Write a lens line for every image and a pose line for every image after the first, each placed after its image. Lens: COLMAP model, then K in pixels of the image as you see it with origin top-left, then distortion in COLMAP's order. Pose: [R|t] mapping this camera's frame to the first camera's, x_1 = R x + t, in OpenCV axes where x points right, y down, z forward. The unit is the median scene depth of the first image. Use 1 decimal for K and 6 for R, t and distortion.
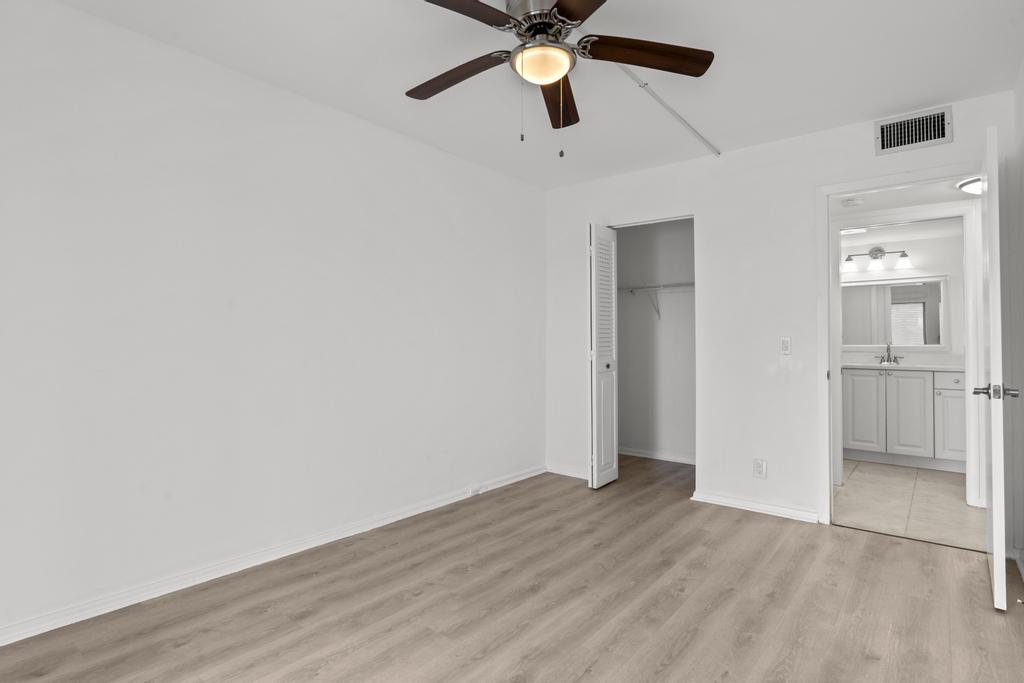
lens RADIAL K [[521.1, 0, 508.2], [0, 521.1, 332.9], [0, 0, 1]] dist [-0.017724, 0.005469]
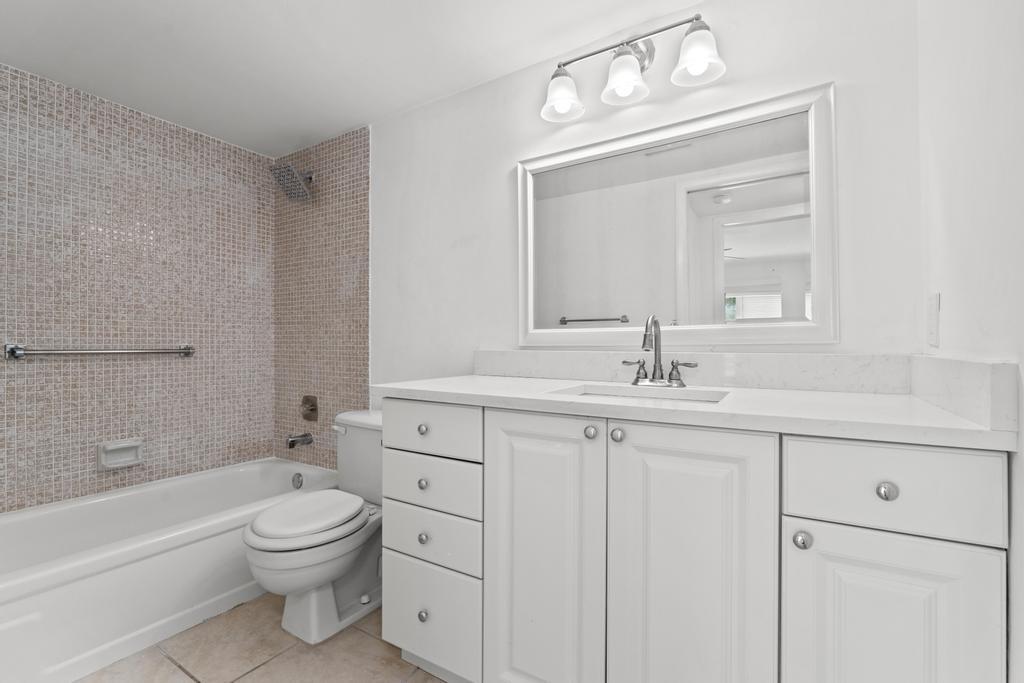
lens RADIAL K [[456.3, 0, 517.1], [0, 456.3, 342.3], [0, 0, 1]] dist [-0.013491, 0.003536]
pose [[0.989065, 0.001941, 0.147468, 0.646190], [-0.003536, 0.999938, 0.010557, 0.032715], [-0.147439, -0.010963, 0.989010, 0.779956]]
